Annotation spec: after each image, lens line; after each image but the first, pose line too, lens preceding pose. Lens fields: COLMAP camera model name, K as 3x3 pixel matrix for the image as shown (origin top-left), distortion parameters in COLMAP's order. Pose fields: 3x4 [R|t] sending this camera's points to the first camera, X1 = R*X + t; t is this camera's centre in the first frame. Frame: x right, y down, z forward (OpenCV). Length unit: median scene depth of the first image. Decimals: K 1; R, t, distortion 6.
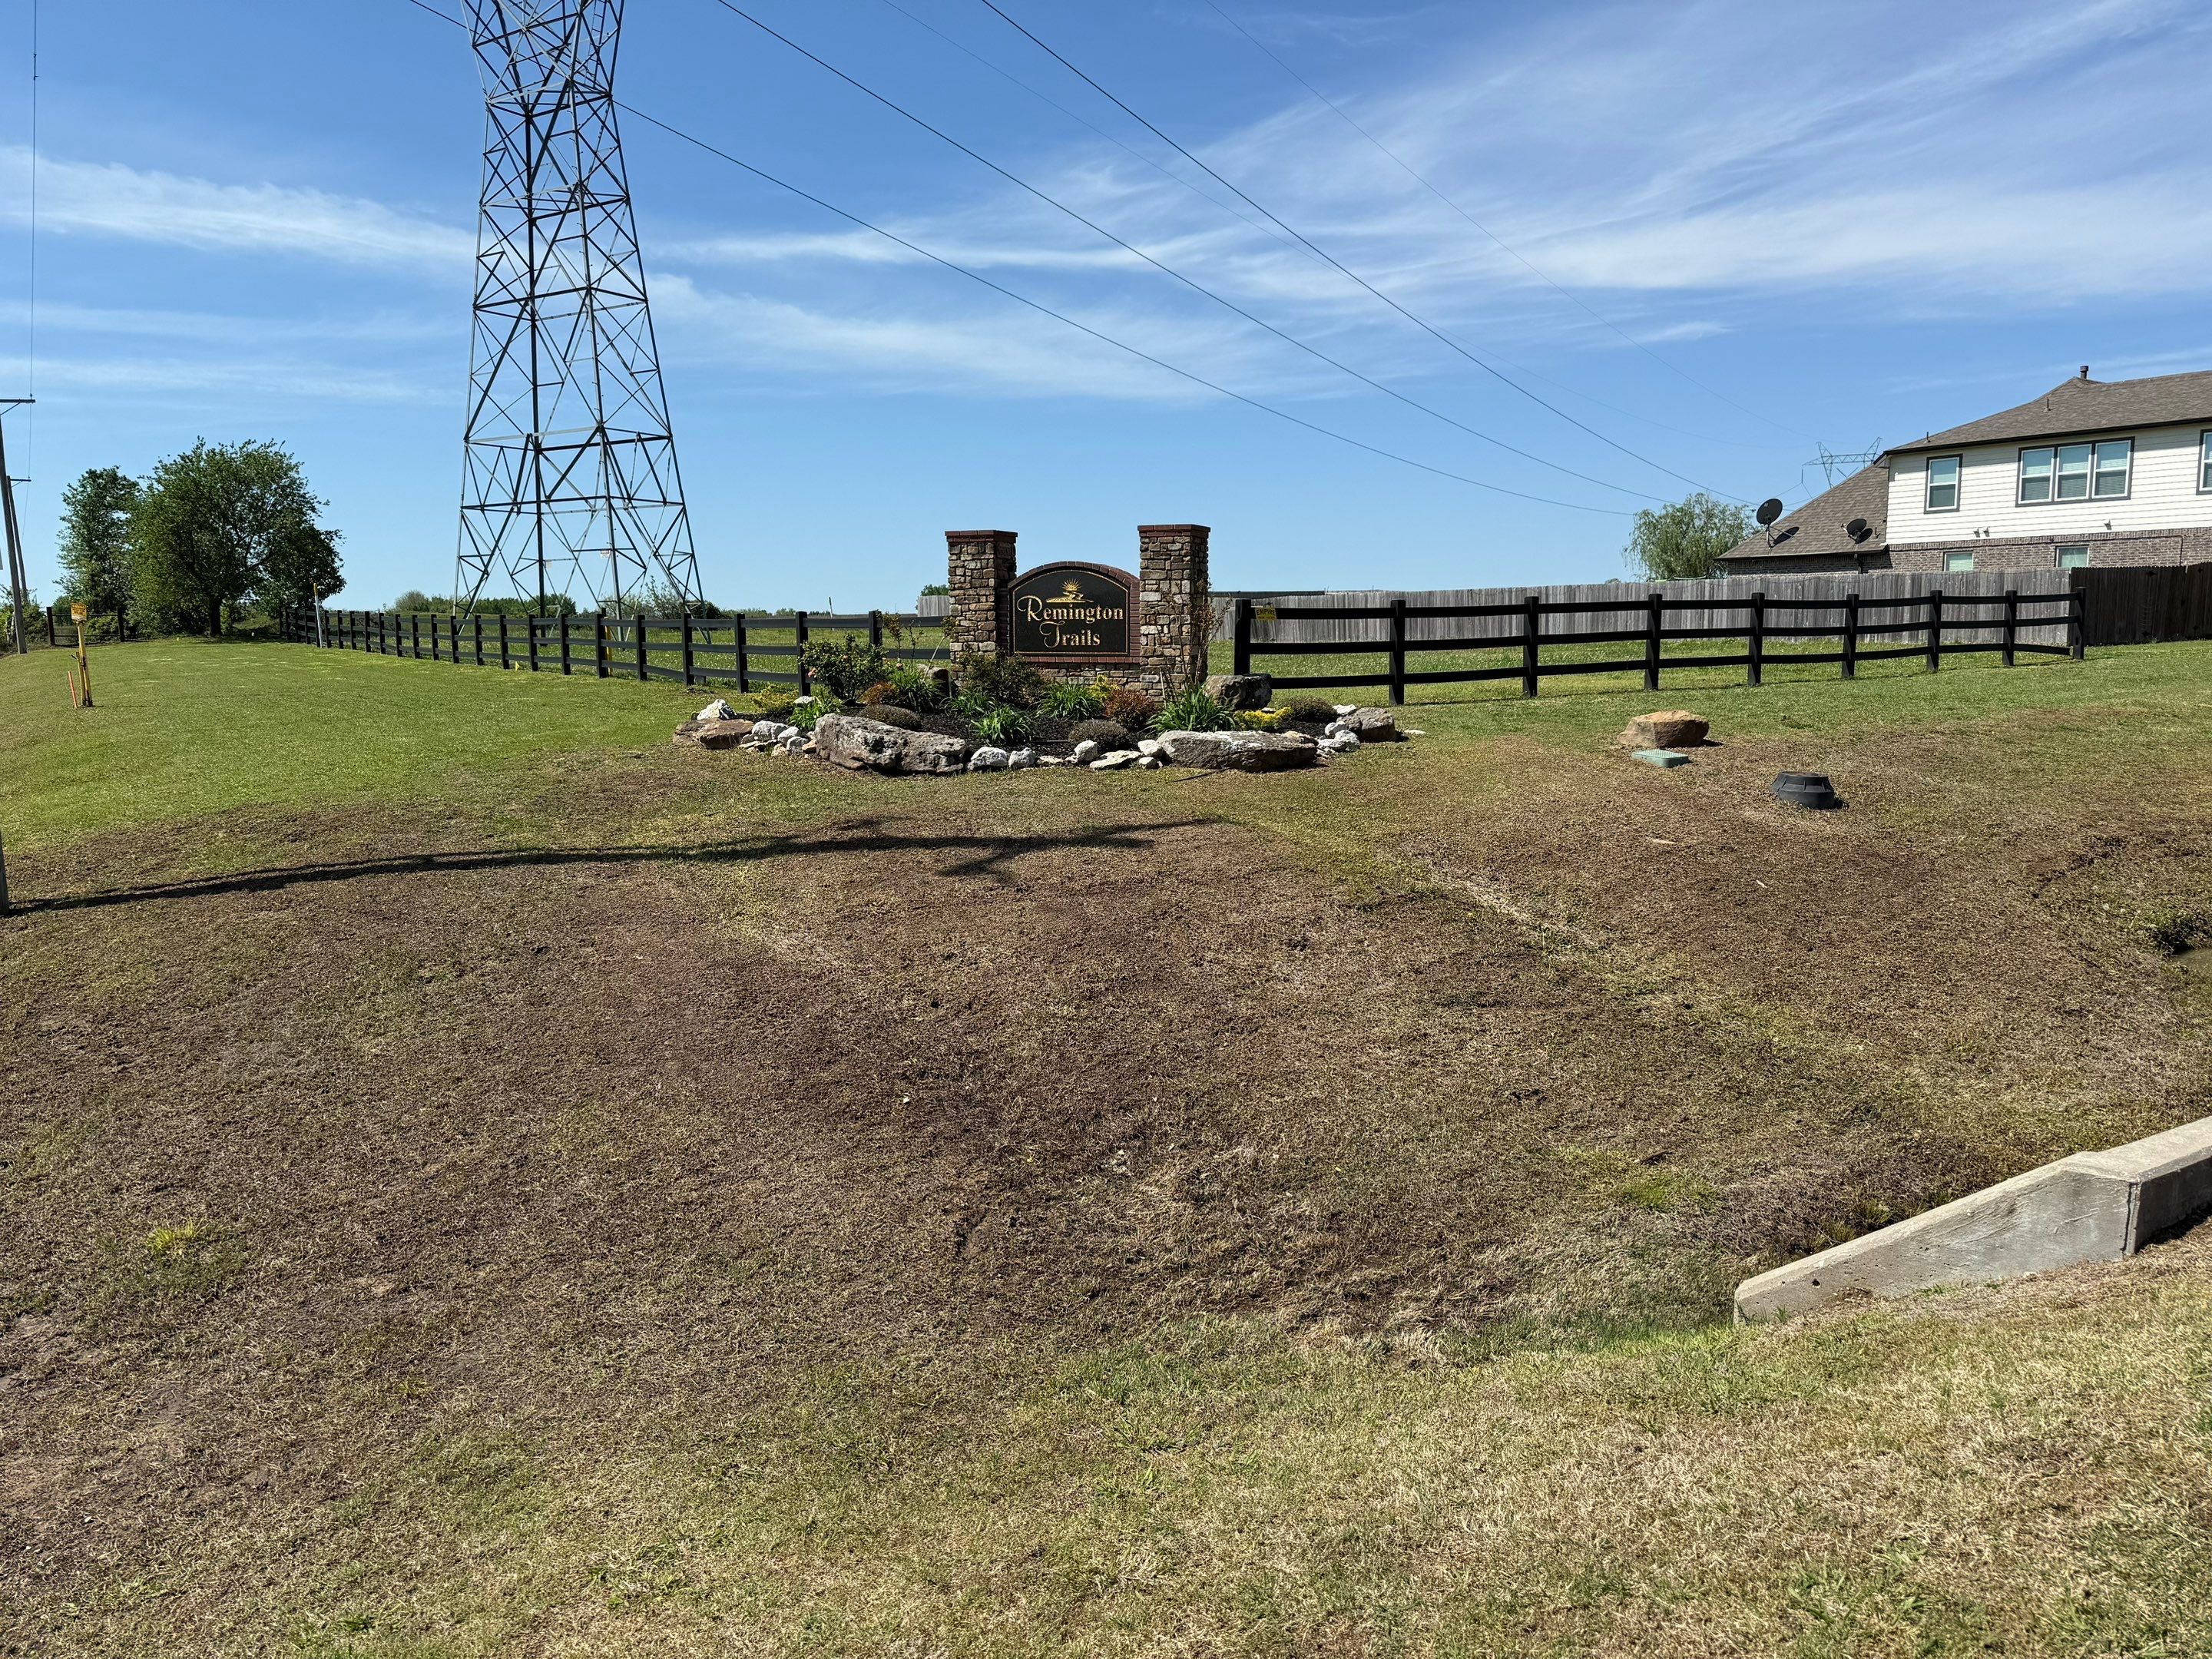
lens RADIAL K [[1567.6, 0, 1107.0], [0, 1567.6, 839.1], [0, 0, 1]] dist [0.004143, 0.000260]
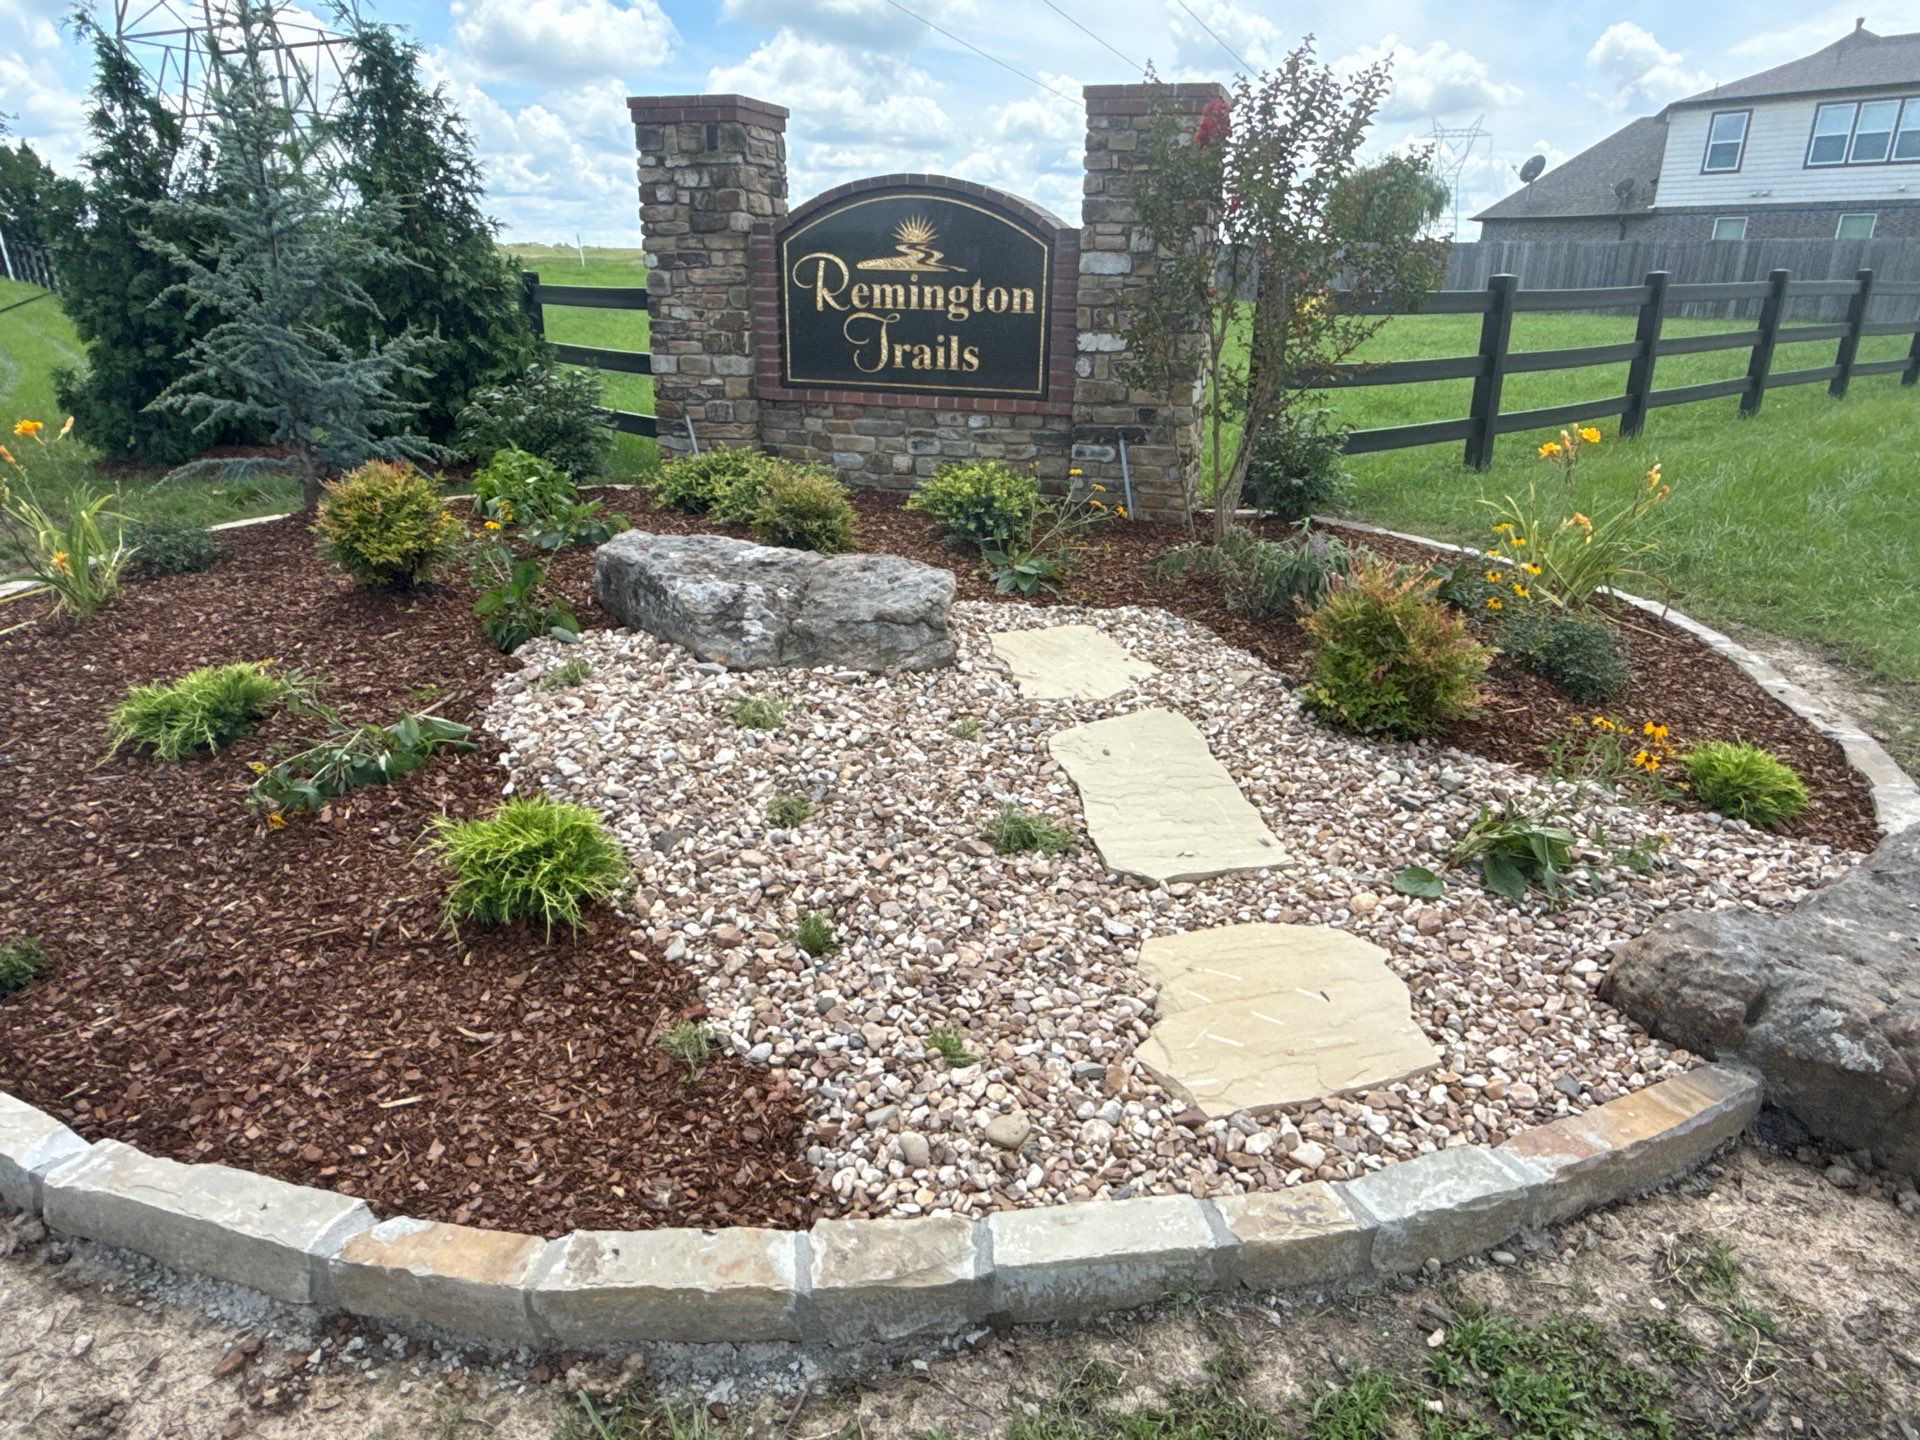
lens RADIAL K [[1208.6, 0, 958.3], [0, 1208.6, 724.0], [0, 0, 1]] dist [-0.000894, 0.000911]
pose [[0.995421, -0.013779, 0.094591, -0.016754], [-0.007749, 0.974669, 0.223519, -0.037813], [-0.095275, -0.223229, 0.970099, 0.235254]]
